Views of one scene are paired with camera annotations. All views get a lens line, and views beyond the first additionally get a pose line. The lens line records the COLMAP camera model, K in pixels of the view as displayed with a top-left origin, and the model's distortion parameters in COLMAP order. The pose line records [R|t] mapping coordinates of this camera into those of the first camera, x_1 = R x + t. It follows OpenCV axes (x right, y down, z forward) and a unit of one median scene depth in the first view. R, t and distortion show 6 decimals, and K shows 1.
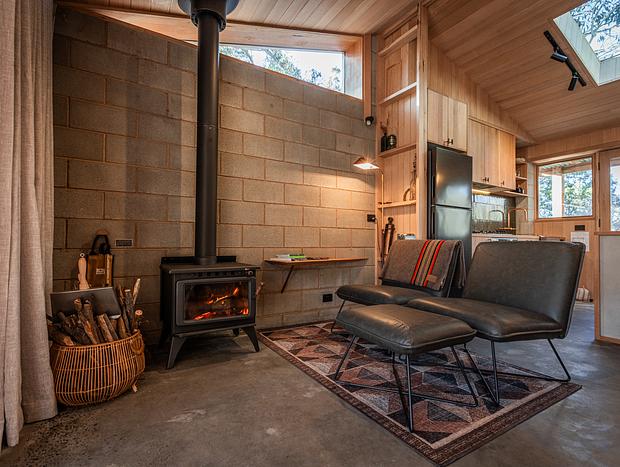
lens RADIAL K [[314.6, 0, 309.2], [0, 314.6, 233.8], [0, 0, 1]] dist [0.004499, 0.002062]
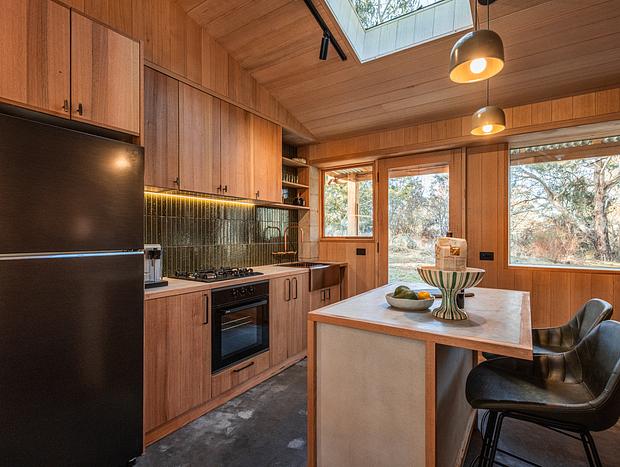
lens RADIAL K [[314.6, 0, 310.2], [0, 314.6, 231.2], [0, 0, 1]] dist [0.004499, 0.002062]
pose [[0.915658, -0.007609, 0.401886, 0.415979], [-0.002040, 0.999720, 0.023576, -0.090759], [-0.401952, -0.022407, 0.915386, 0.317521]]
